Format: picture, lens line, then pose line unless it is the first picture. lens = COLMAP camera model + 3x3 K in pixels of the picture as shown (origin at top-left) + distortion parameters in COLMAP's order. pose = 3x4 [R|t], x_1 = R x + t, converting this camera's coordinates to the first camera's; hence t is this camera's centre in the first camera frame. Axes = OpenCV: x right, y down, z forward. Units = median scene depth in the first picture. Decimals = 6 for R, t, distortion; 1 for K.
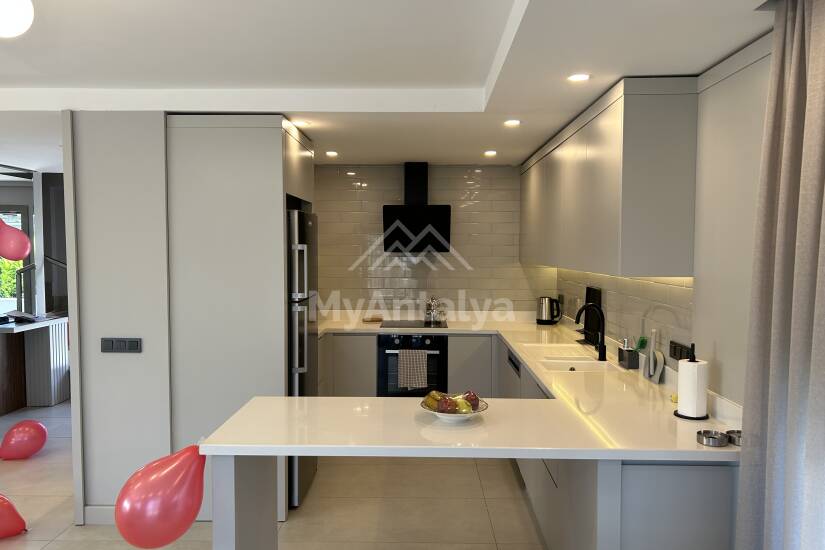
lens RADIAL K [[619.1, 0, 411.8], [0, 619.1, 280.5], [0, 0, 1]] dist [0.086737, -0.066452]
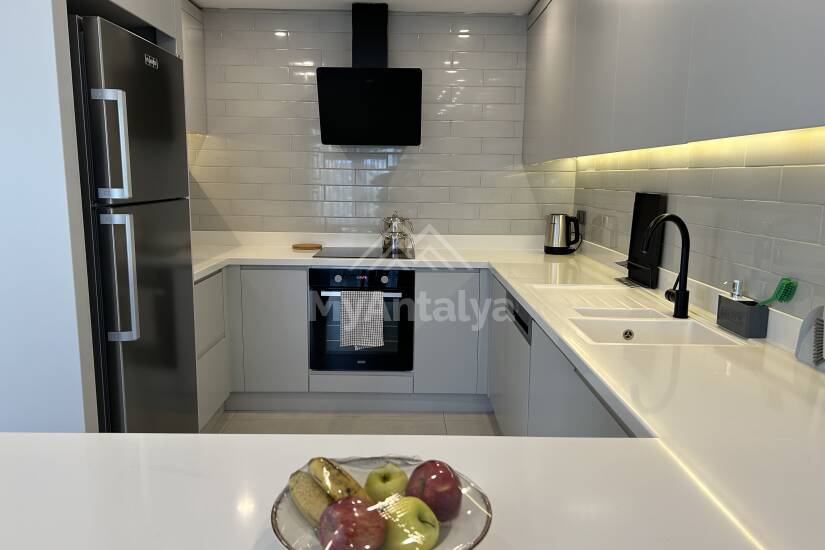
lens RADIAL K [[619.1, 0, 411.8], [0, 619.1, 280.5], [0, 0, 1]] dist [0.086737, -0.066452]
pose [[0.999549, 0.004123, 0.029745, 0.034157], [-0.007432, 0.993678, 0.112019, 0.024639], [-0.029095, -0.112190, 0.993261, 0.327495]]
